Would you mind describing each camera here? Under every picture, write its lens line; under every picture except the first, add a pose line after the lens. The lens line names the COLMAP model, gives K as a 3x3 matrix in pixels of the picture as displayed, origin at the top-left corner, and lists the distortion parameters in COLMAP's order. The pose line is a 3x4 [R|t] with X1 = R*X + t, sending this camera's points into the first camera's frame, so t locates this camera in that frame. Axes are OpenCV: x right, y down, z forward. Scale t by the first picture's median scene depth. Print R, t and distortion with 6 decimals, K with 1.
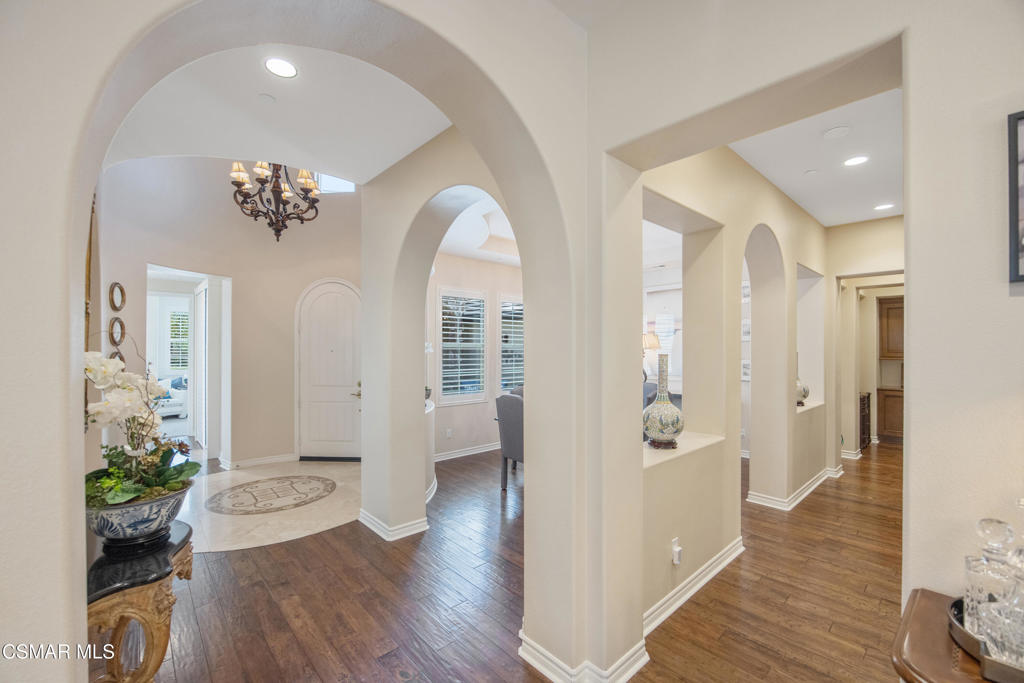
lens RADIAL K [[422.3, 0, 500.7], [0, 422.3, 348.7], [0, 0, 1]] dist [-0.000481, 0.000148]
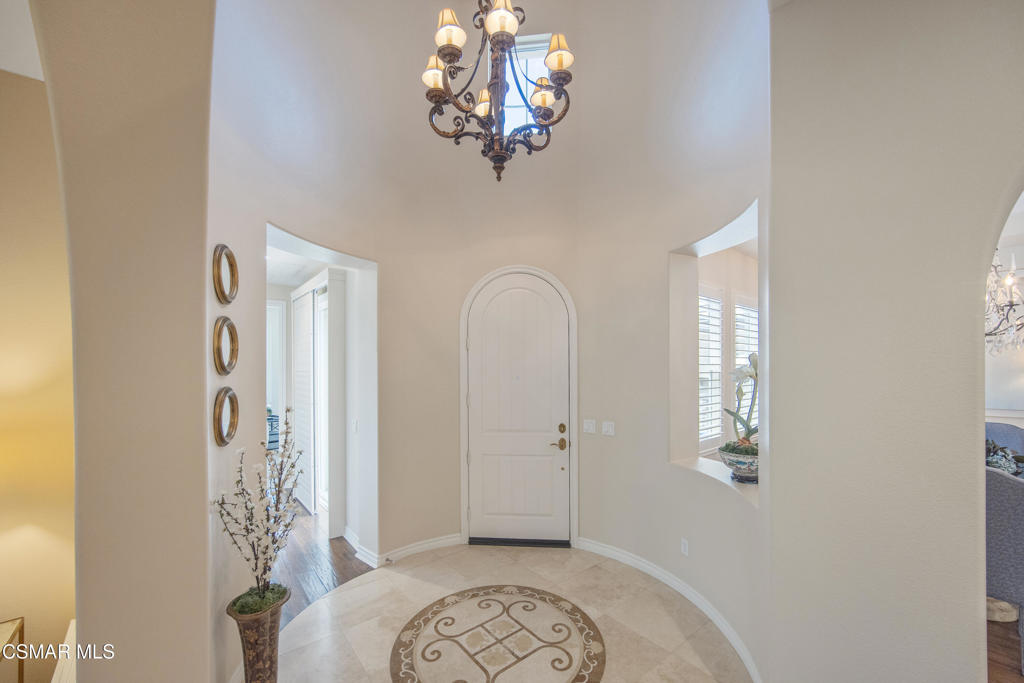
lens RADIAL K [[405.0, 0, 514.6], [0, 405.0, 370.0], [0, 0, 1]] dist [0.011366, 0.000010]
pose [[0.999631, -0.005332, -0.026646, -0.421146], [0.005430, 0.999979, 0.003578, -0.008937], [0.026626, -0.003721, 0.999639, 0.402297]]
